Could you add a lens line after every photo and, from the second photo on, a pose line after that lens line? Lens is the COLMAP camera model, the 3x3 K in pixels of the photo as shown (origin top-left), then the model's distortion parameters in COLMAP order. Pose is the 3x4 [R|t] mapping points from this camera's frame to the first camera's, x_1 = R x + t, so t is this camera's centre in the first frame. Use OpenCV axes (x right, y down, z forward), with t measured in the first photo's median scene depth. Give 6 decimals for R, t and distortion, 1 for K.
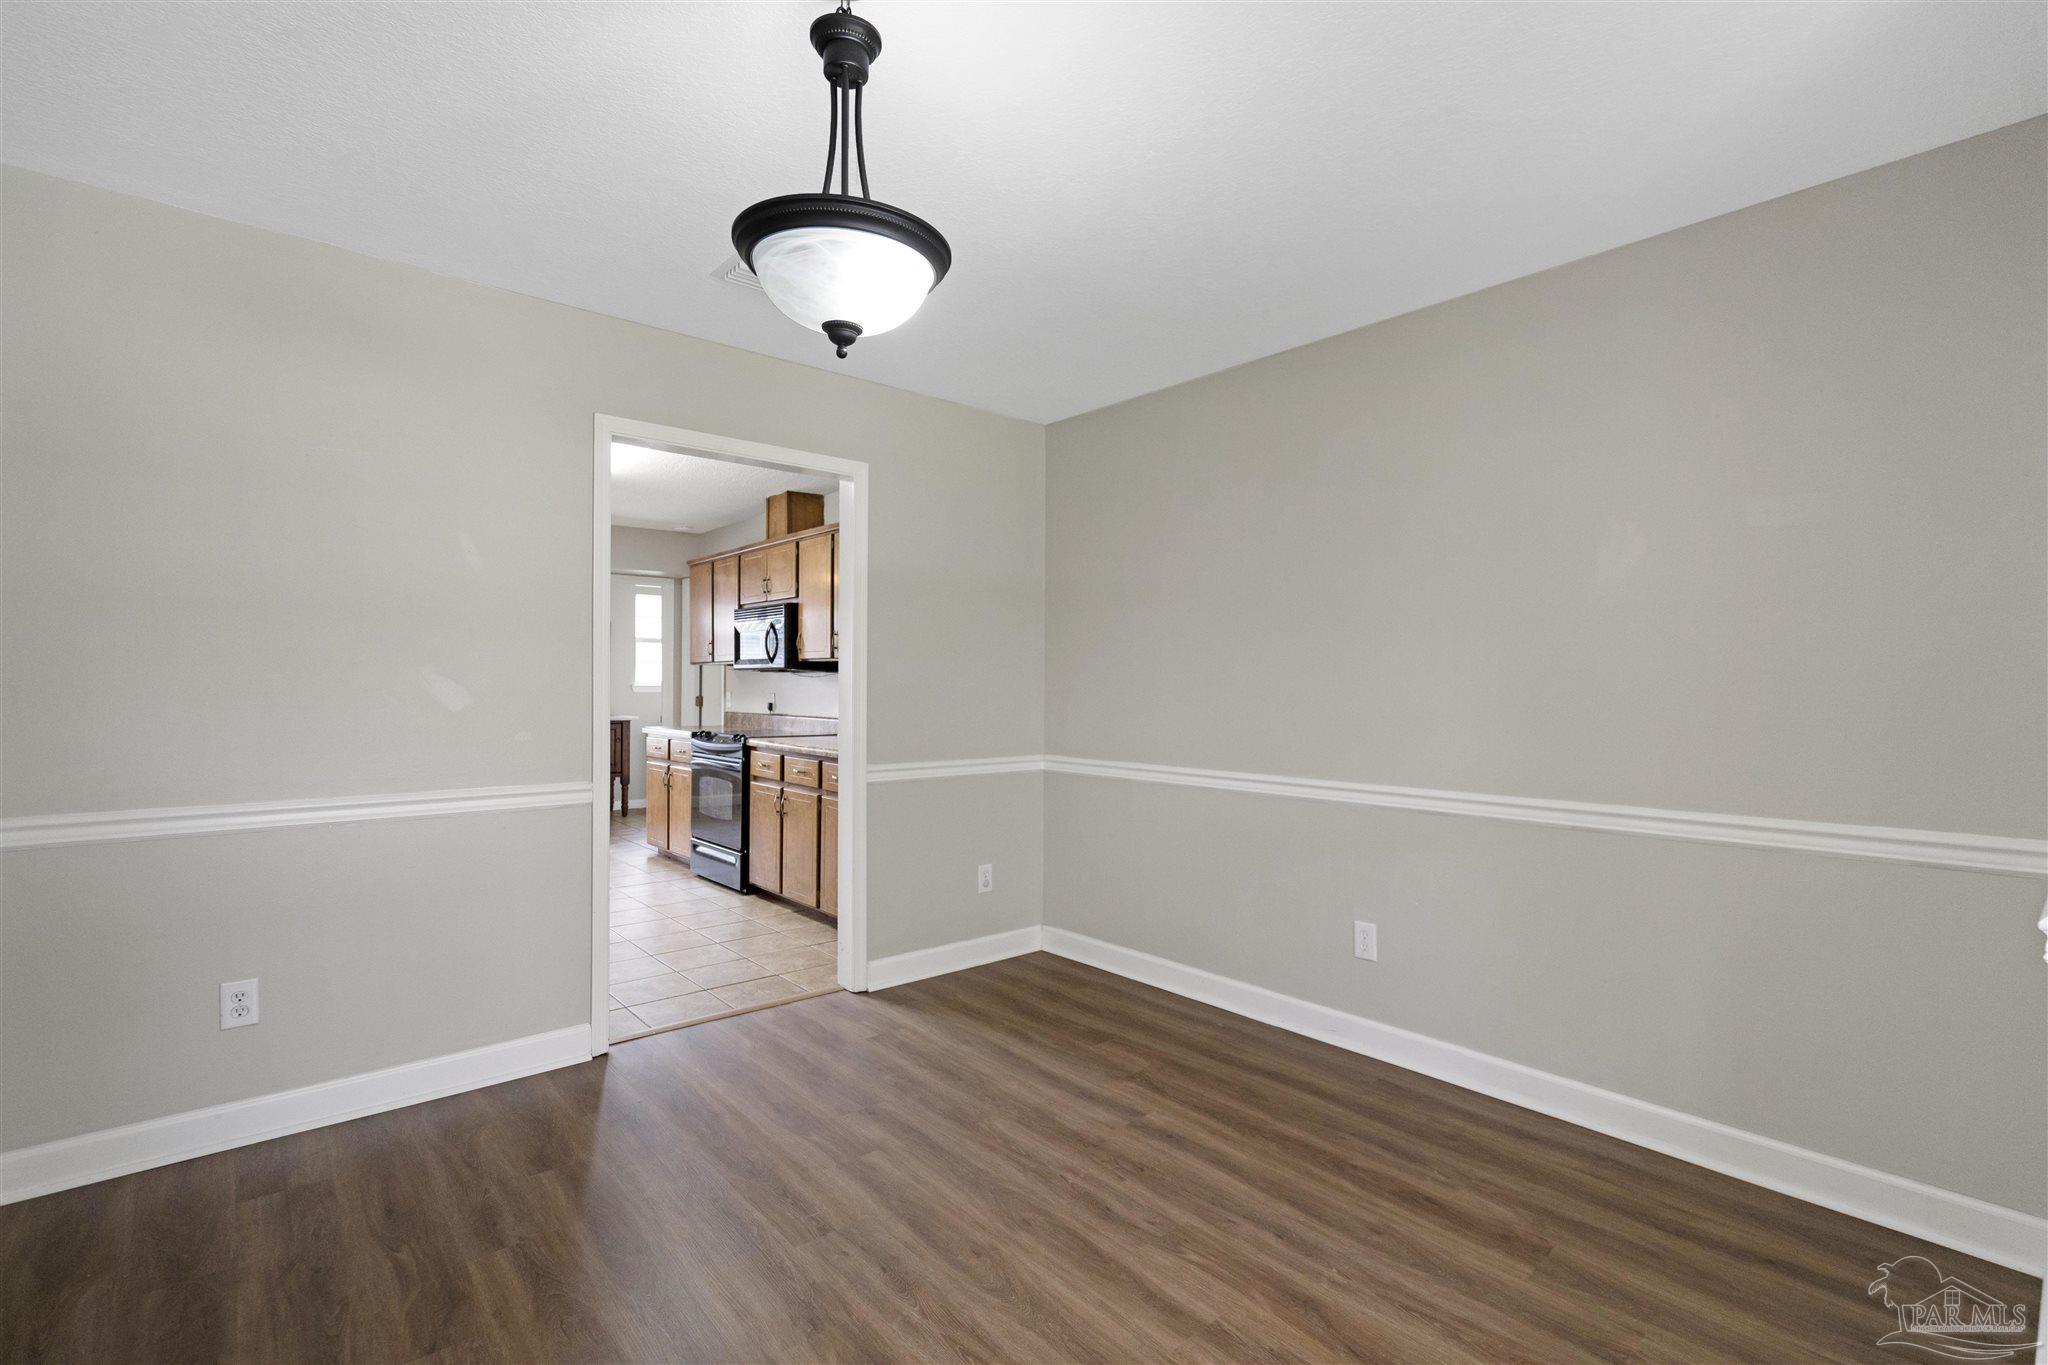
lens RADIAL K [[940.7, 0, 1027.7], [0, 940.7, 676.4], [0, 0, 1]] dist [-0.000602, 0.001171]
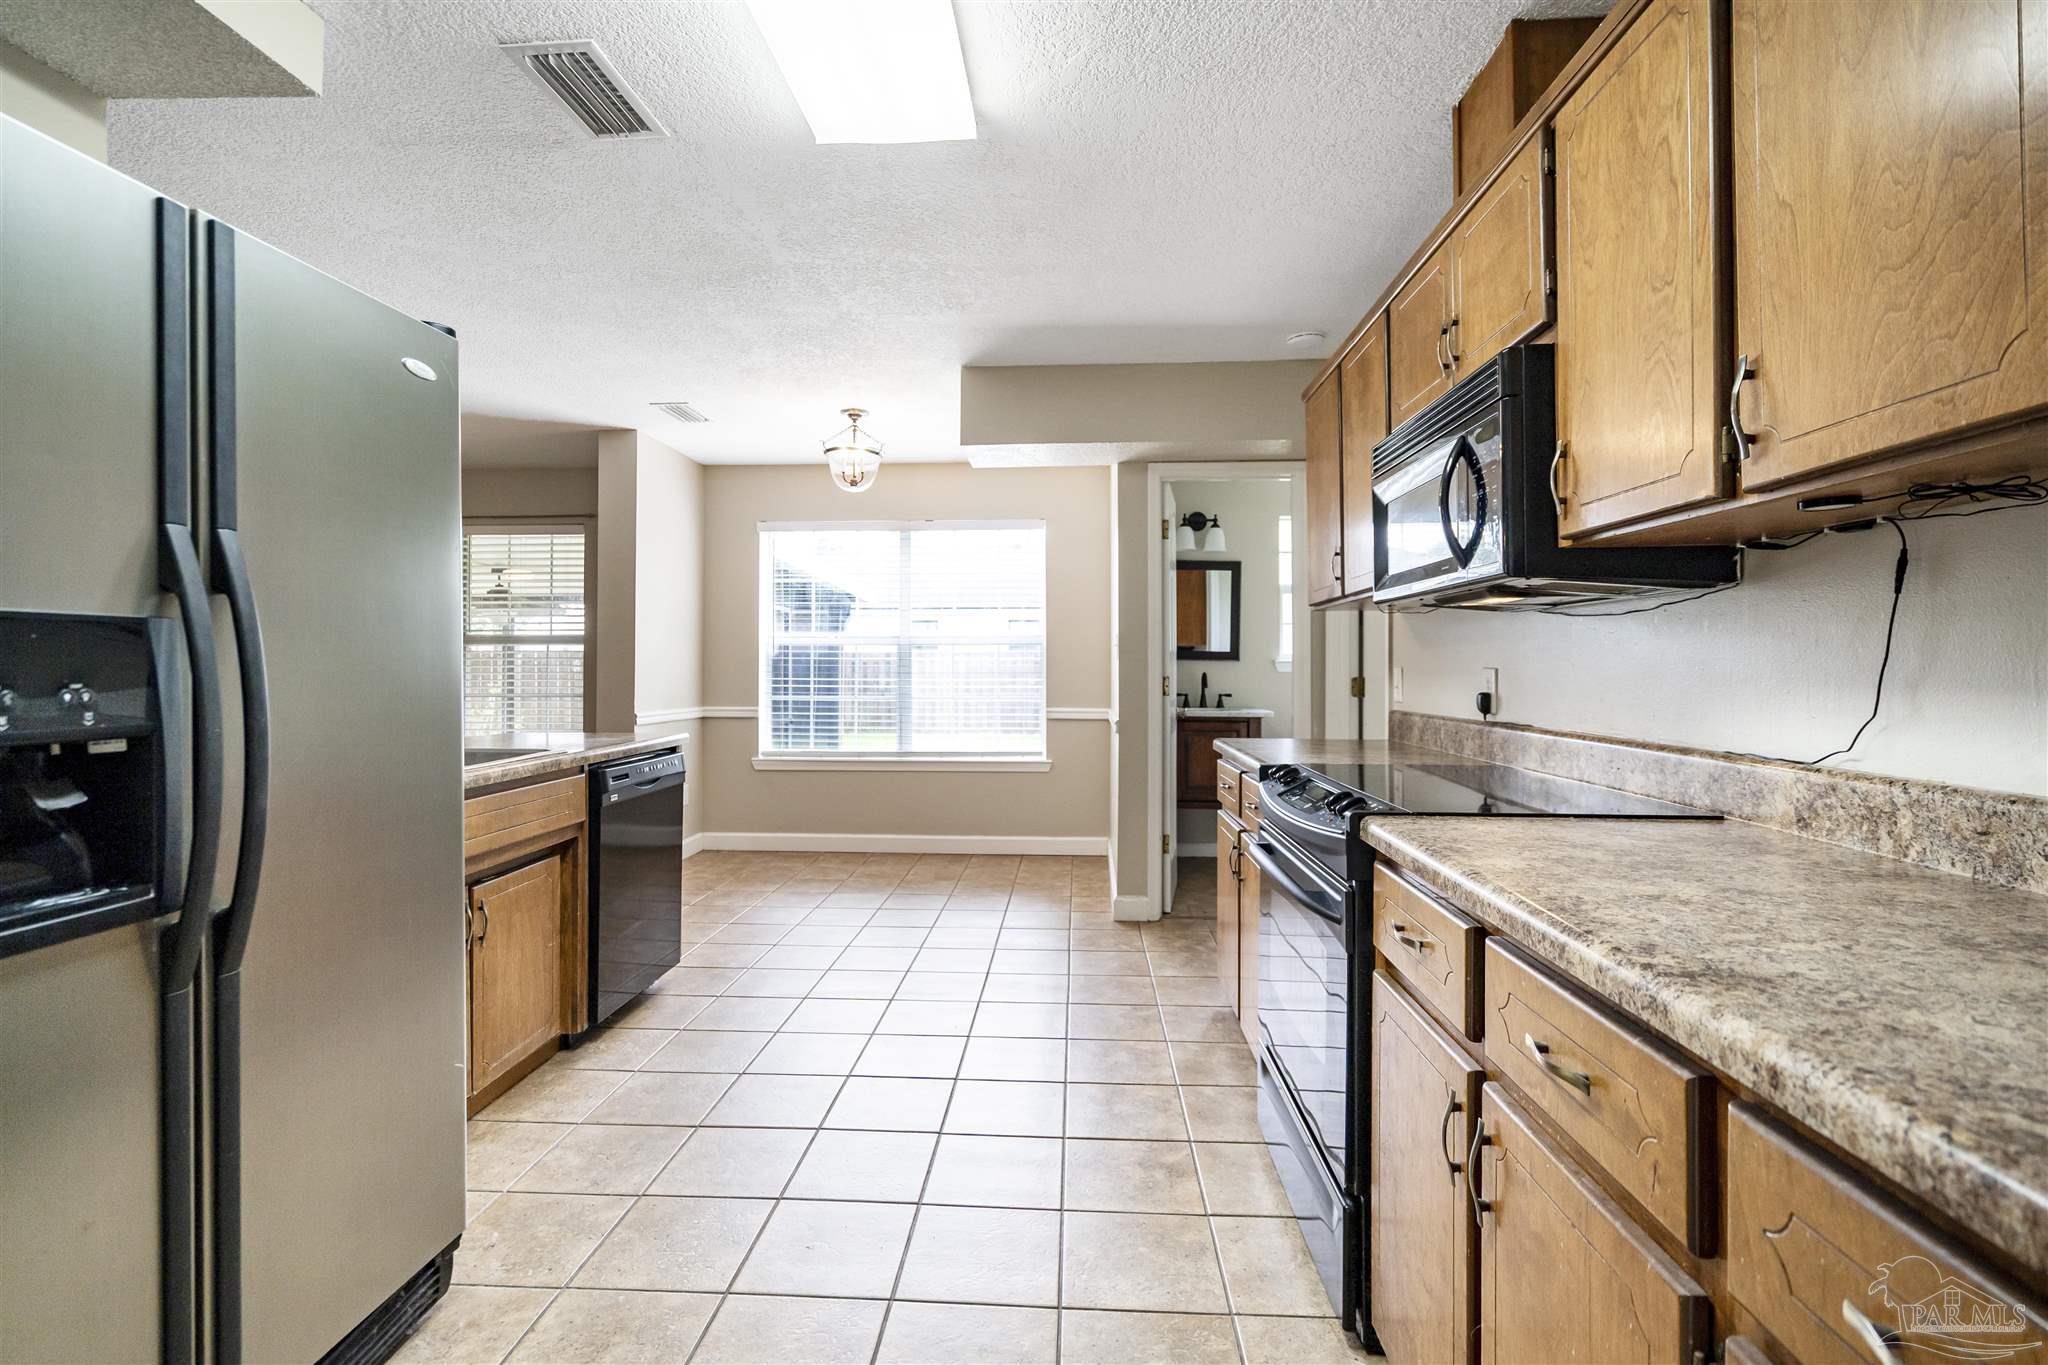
lens RADIAL K [[940.7, 0, 1024.1], [0, 940.7, 667.5], [0, 0, 1]] dist [-0.000602, 0.001171]
pose [[0.713361, -0.005544, -0.700775, -0.158097], [0.012383, 0.999912, 0.004695, 0.015453], [0.700688, -0.012027, 0.713367, 0.676221]]
